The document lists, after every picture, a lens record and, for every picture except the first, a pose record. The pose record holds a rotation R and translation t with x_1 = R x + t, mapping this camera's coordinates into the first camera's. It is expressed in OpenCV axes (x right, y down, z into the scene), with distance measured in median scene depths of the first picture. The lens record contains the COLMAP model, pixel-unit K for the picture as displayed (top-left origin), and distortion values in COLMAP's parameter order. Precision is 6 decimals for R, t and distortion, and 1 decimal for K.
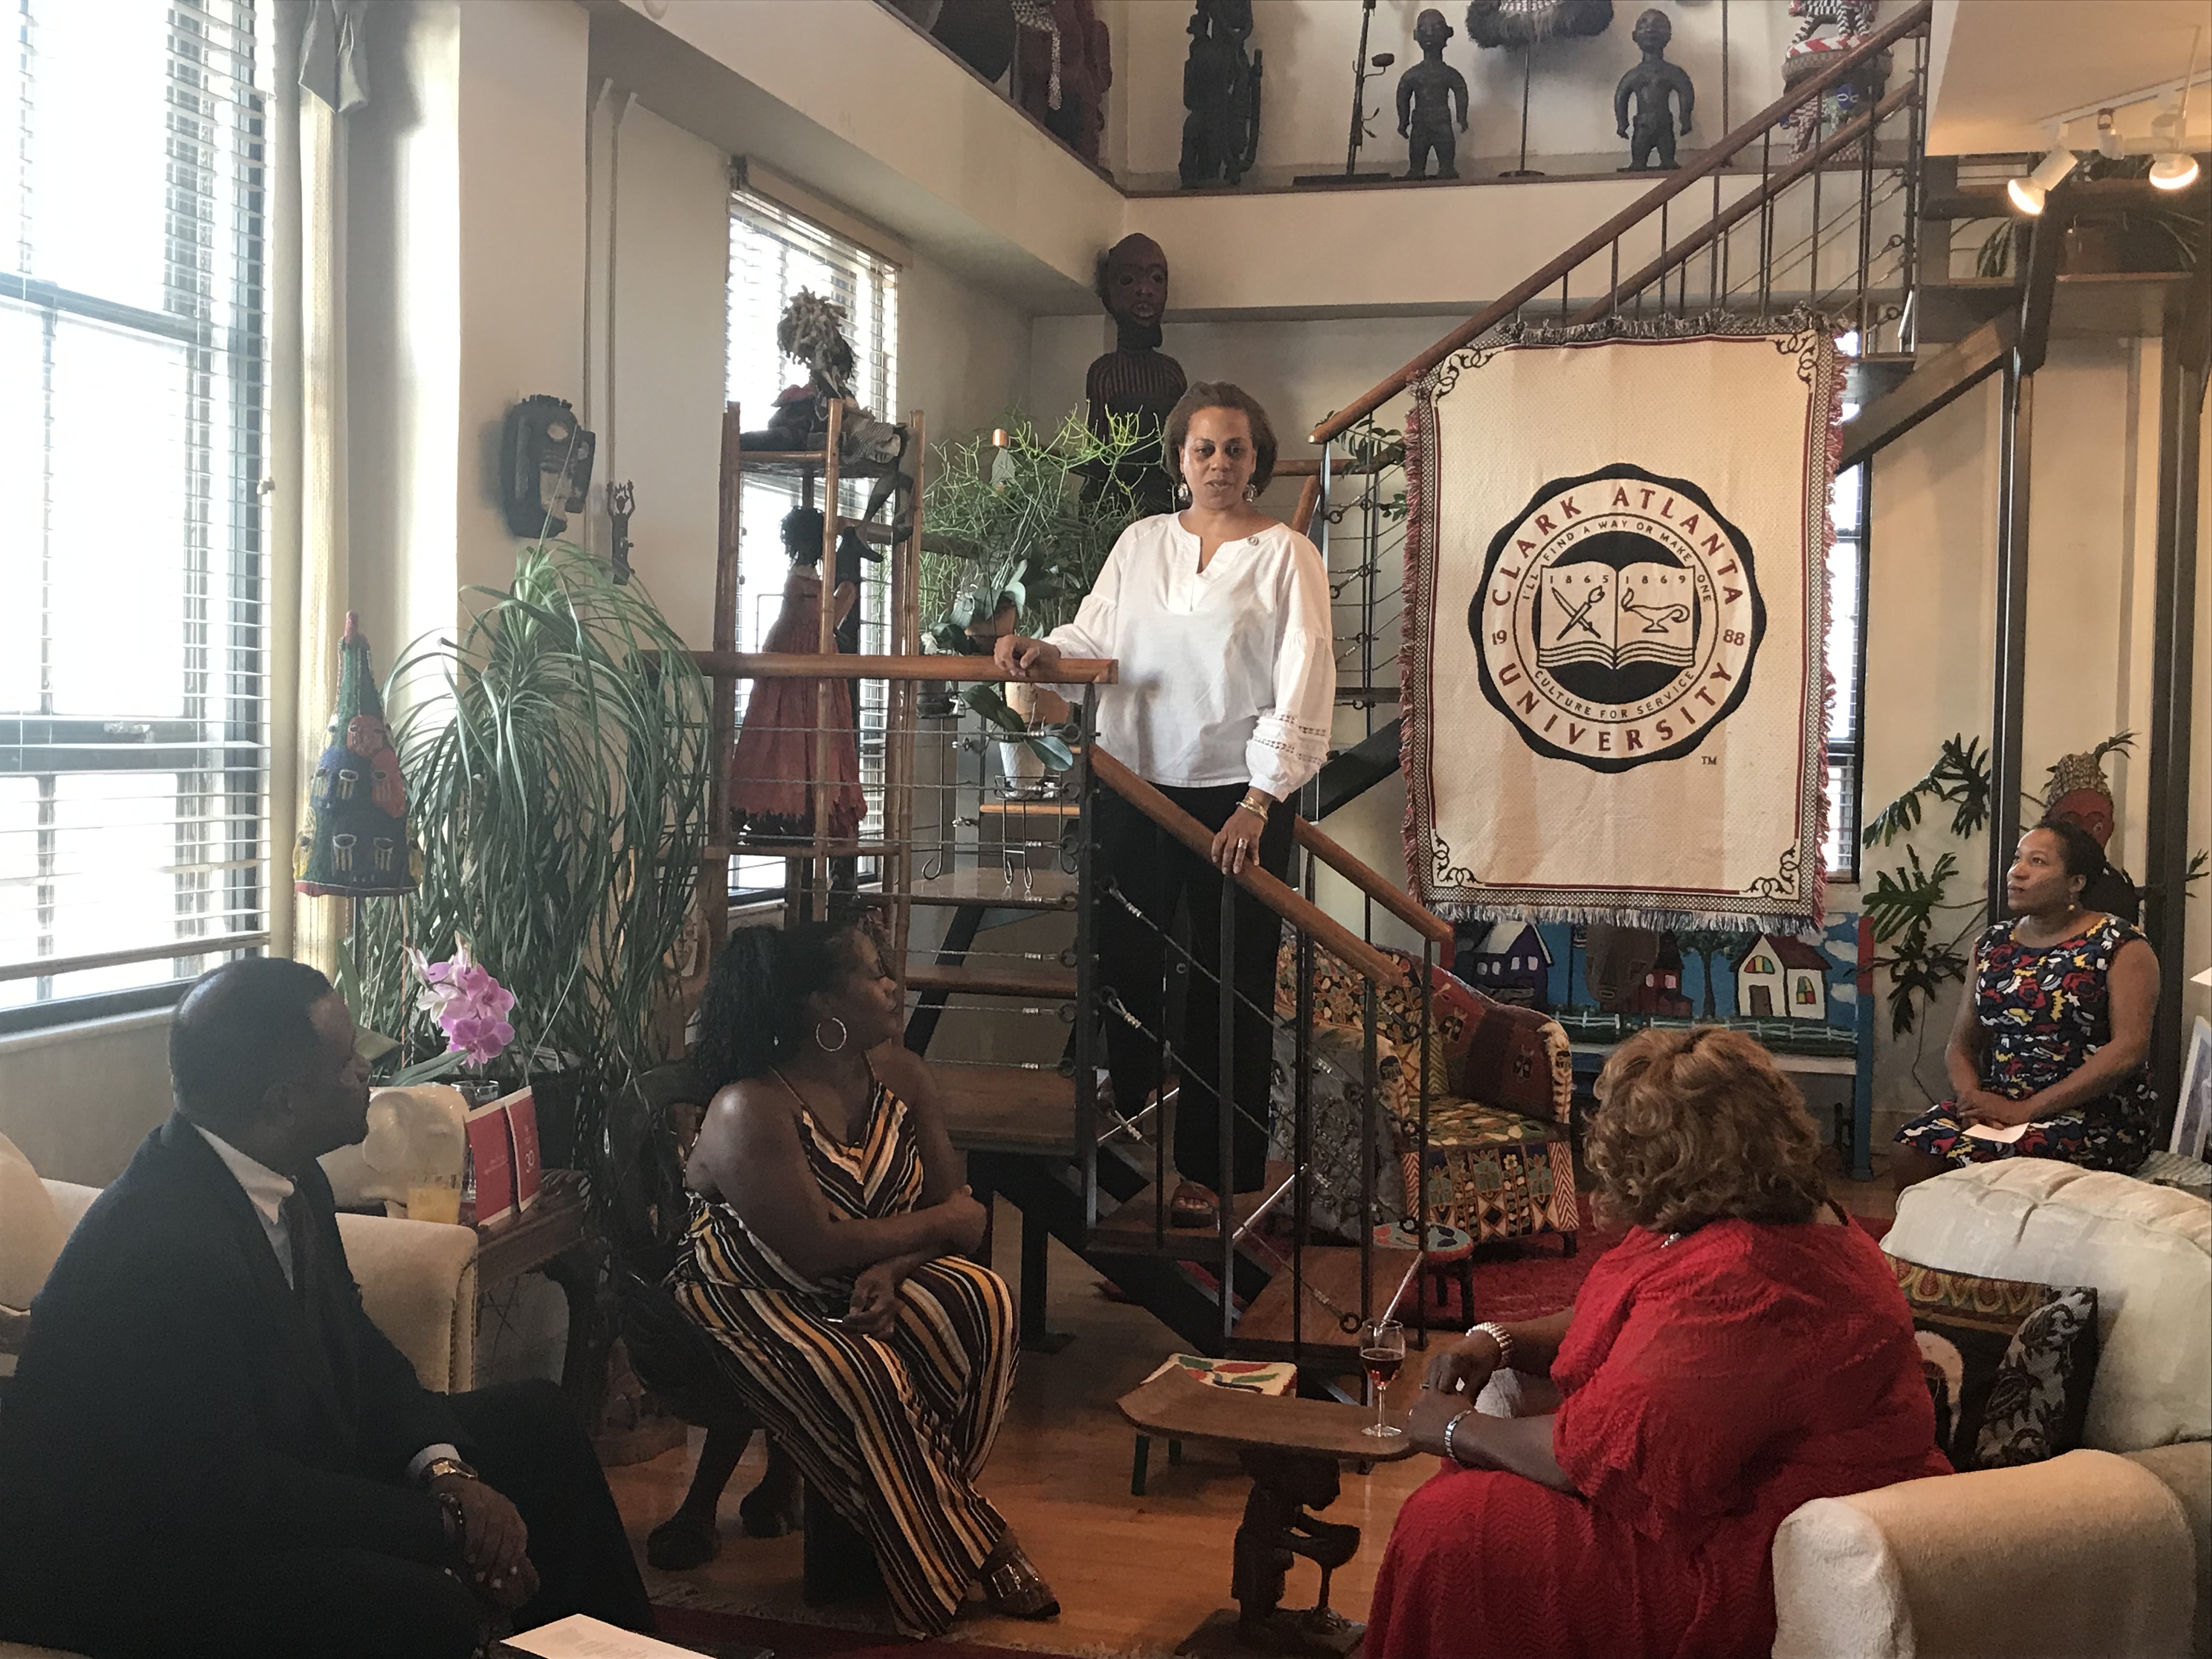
lens RADIAL K [[2481.7, 0, 1088.6], [0, 2481.7, 802.9], [0, 0, 1]] dist [0.200014, -0.849341]
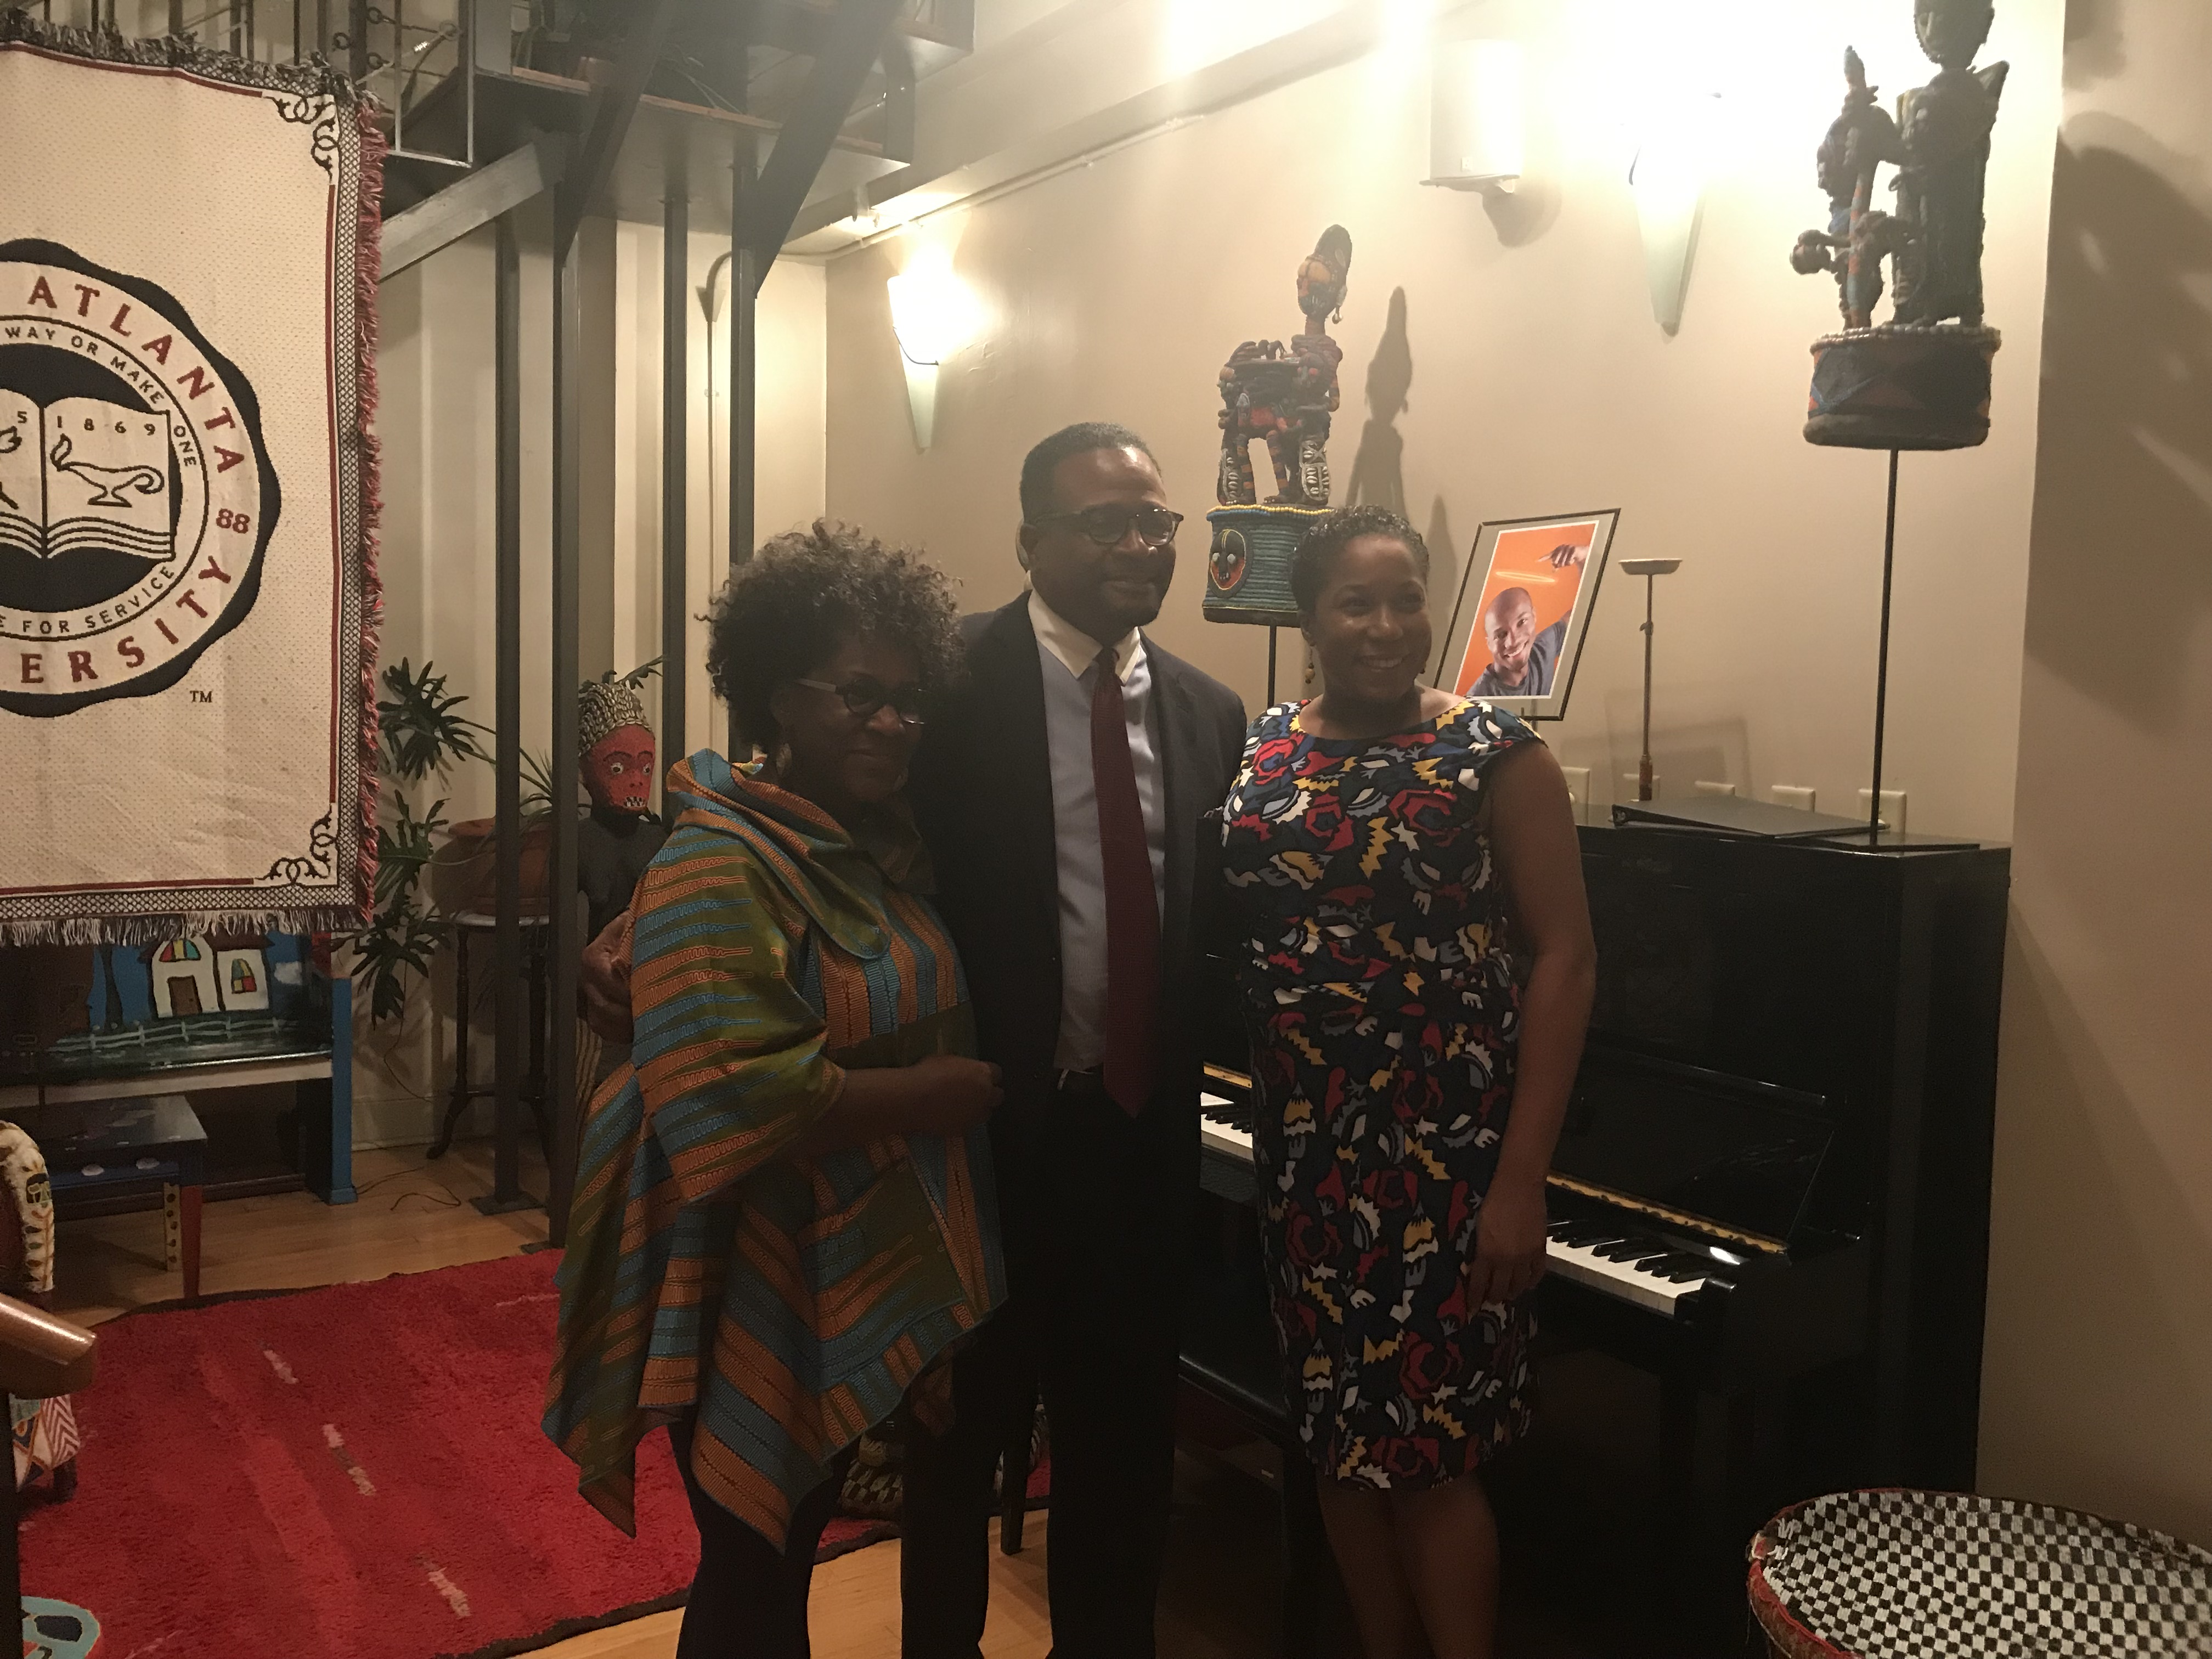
lens RADIAL K [[1806.6, 0, 1068.4], [0, 1806.6, 801.4], [0, 0, 1]] dist [0.023619, -0.006367]
pose [[0.639331, -0.055322, 0.766939, 0.012571], [0.012751, 0.998034, 0.061362, -0.015609], [-0.768826, -0.029451, 0.638780, 0.485306]]
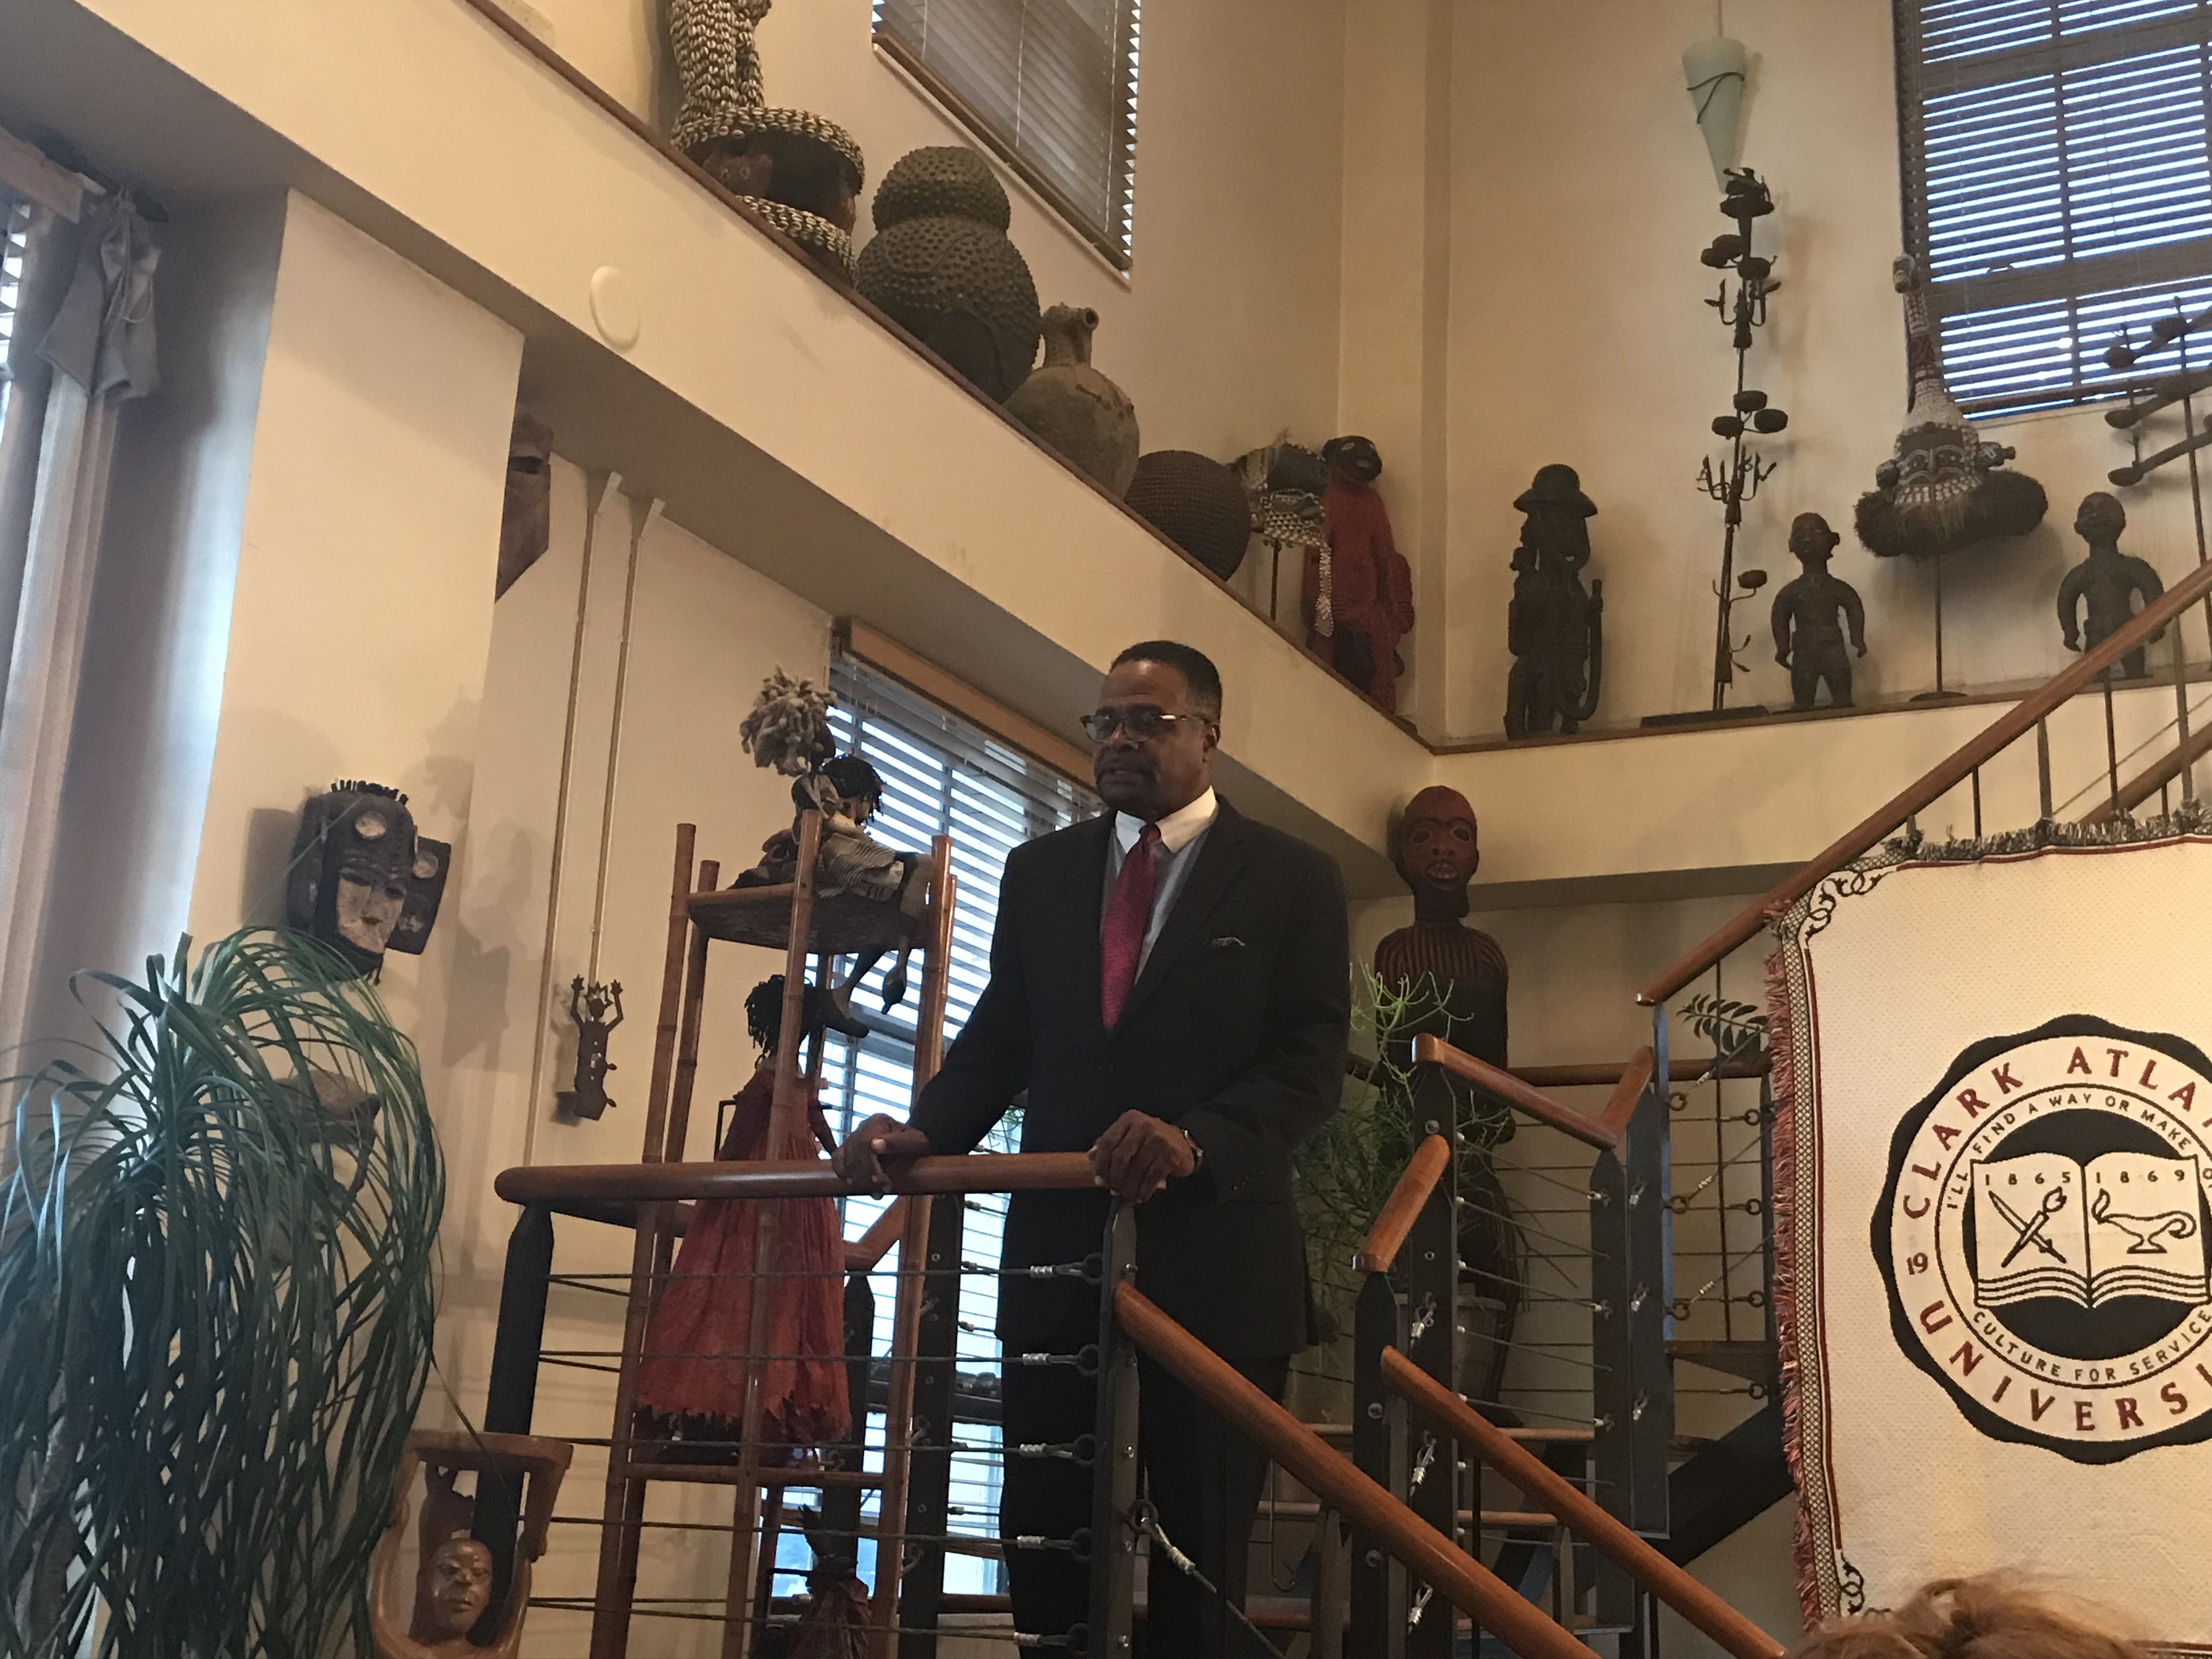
lens RADIAL K [[2629.5, 0, 1106.0], [0, 2629.5, 829.5], [0, 0, 1]] dist [0.118065, -0.364833]
pose [[0.980881, -0.028903, -0.192449, 0.089205], [-0.030006, 0.954621, -0.296306, 0.044773], [0.192280, 0.296416, 0.935503, 0.228135]]
